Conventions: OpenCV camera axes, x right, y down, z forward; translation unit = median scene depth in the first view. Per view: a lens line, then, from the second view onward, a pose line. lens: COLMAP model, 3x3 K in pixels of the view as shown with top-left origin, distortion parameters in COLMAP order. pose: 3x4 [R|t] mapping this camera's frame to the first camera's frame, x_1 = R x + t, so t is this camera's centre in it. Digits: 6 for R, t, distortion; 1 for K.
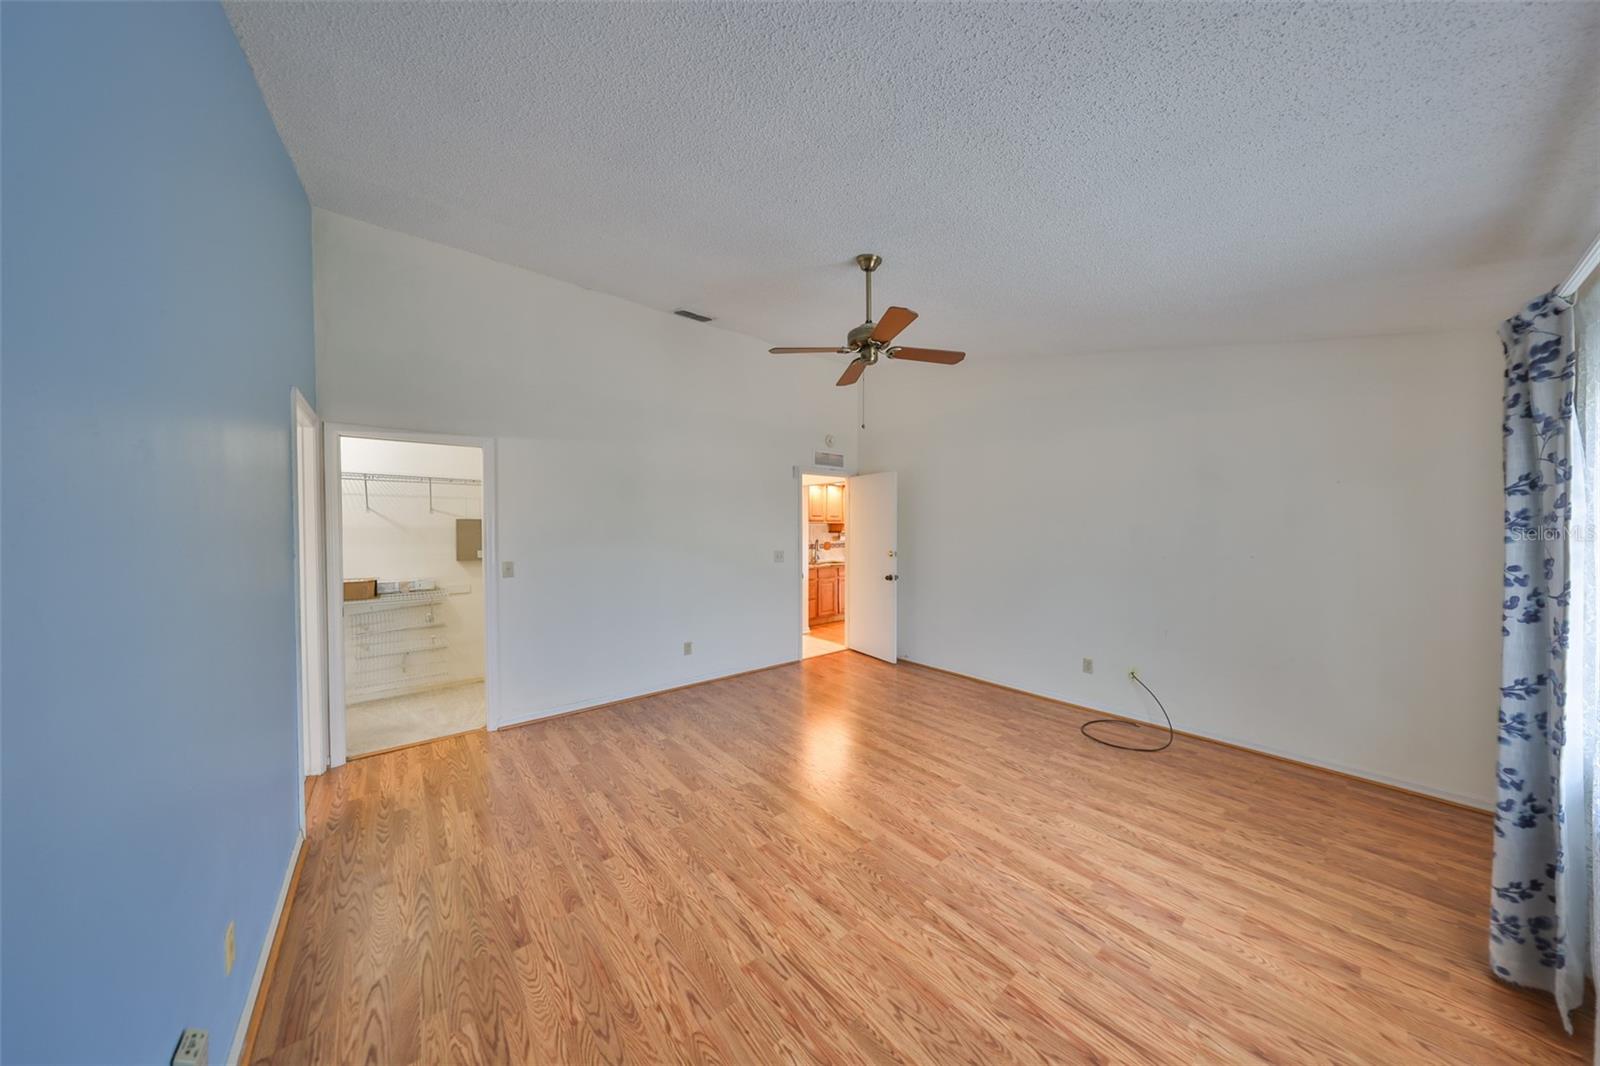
lens RADIAL K [[495.9, 0, 794.1], [0, 495.9, 533.7], [0, 0, 1]] dist [0.004184, -0.000576]
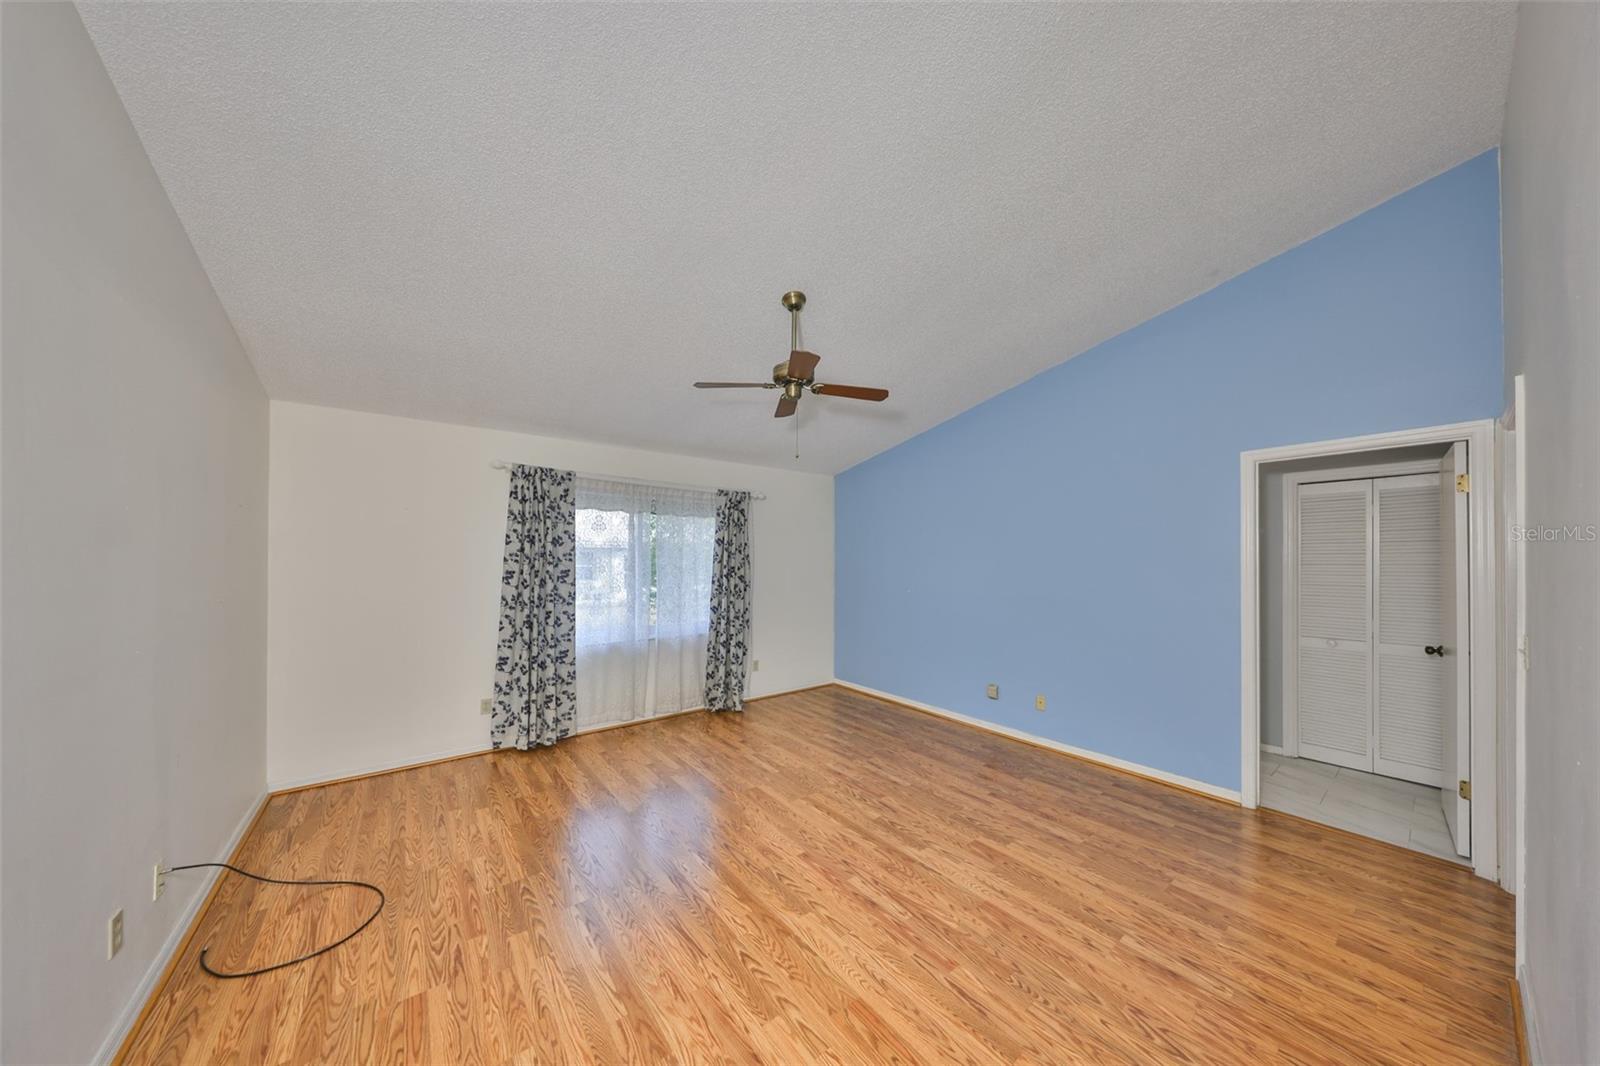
lens RADIAL K [[495.9, 0, 808.1], [0, 495.9, 557.3], [0, 0, 1]] dist [0.004184, -0.000576]
pose [[-0.999997, -0.002172, -0.000683, 0.135564], [-0.002179, 0.999946, 0.010201, -0.028067], [0.000661, 0.010202, -0.999948, 2.284231]]
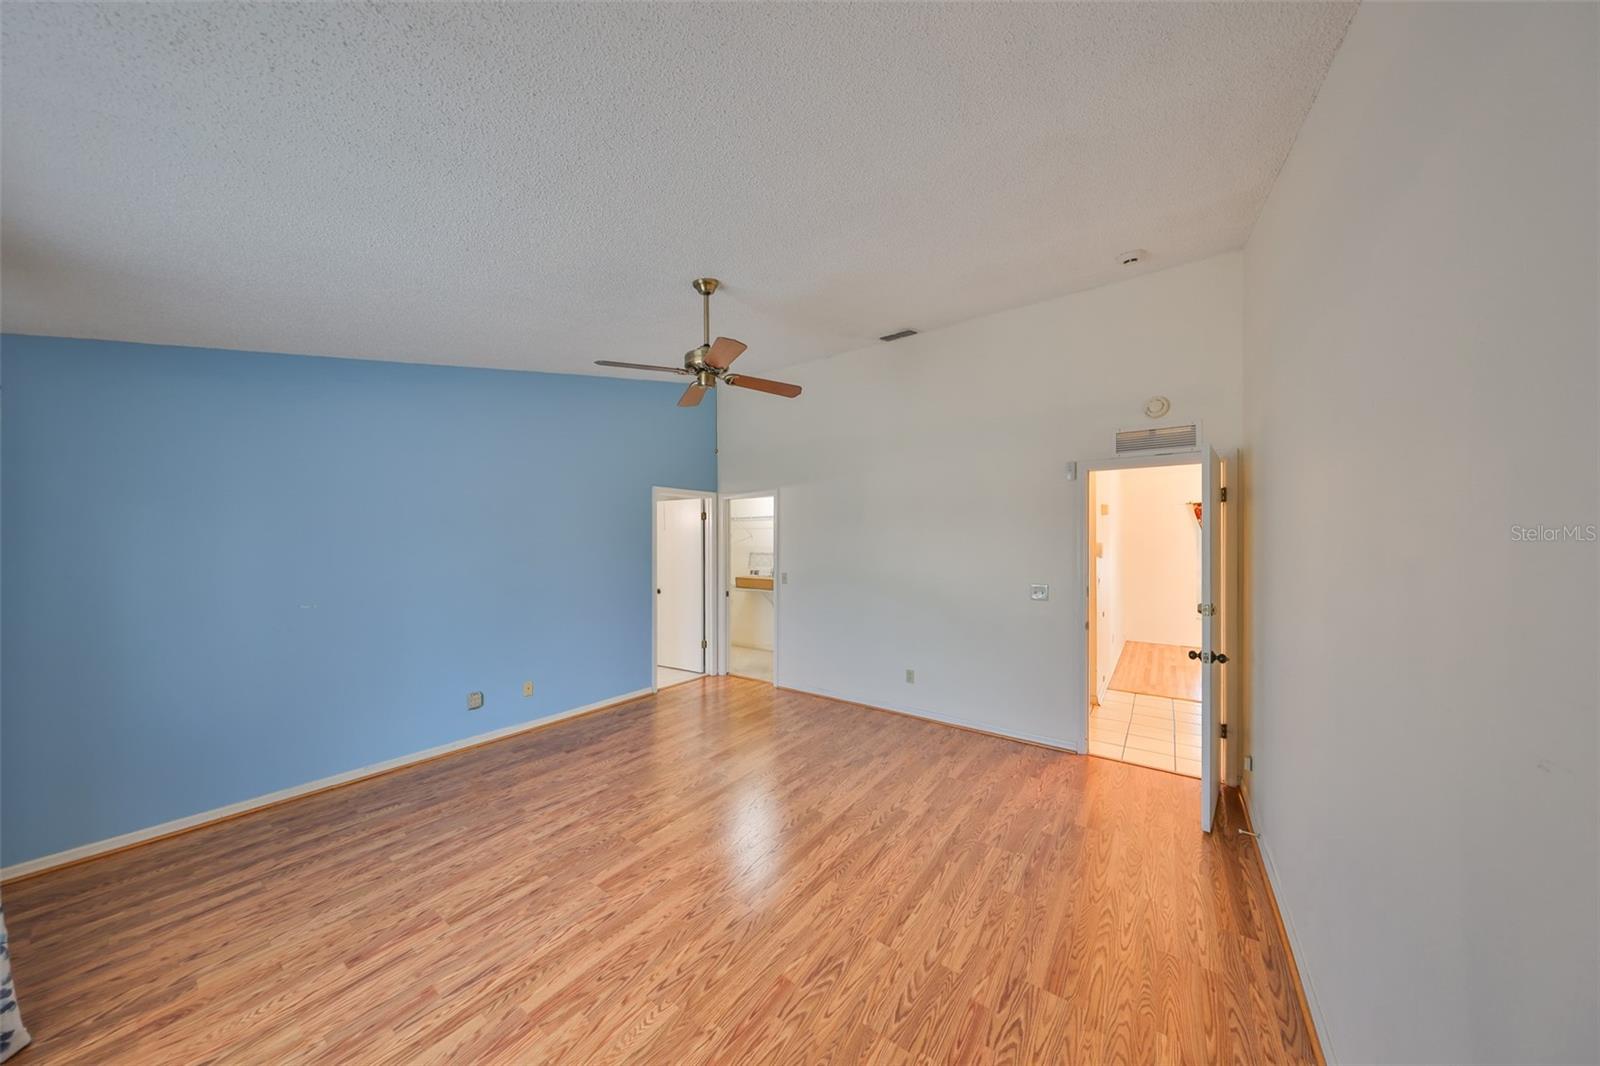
lens RADIAL K [[495.9, 0, 793.1], [0, 495.9, 538.1], [0, 0, 1]] dist [0.004184, -0.000576]
pose [[0.248963, -0.009366, -0.968468, 1.285495], [-0.015716, 0.999783, -0.013709, -0.036856], [0.968386, 0.018633, 0.248761, 1.045256]]
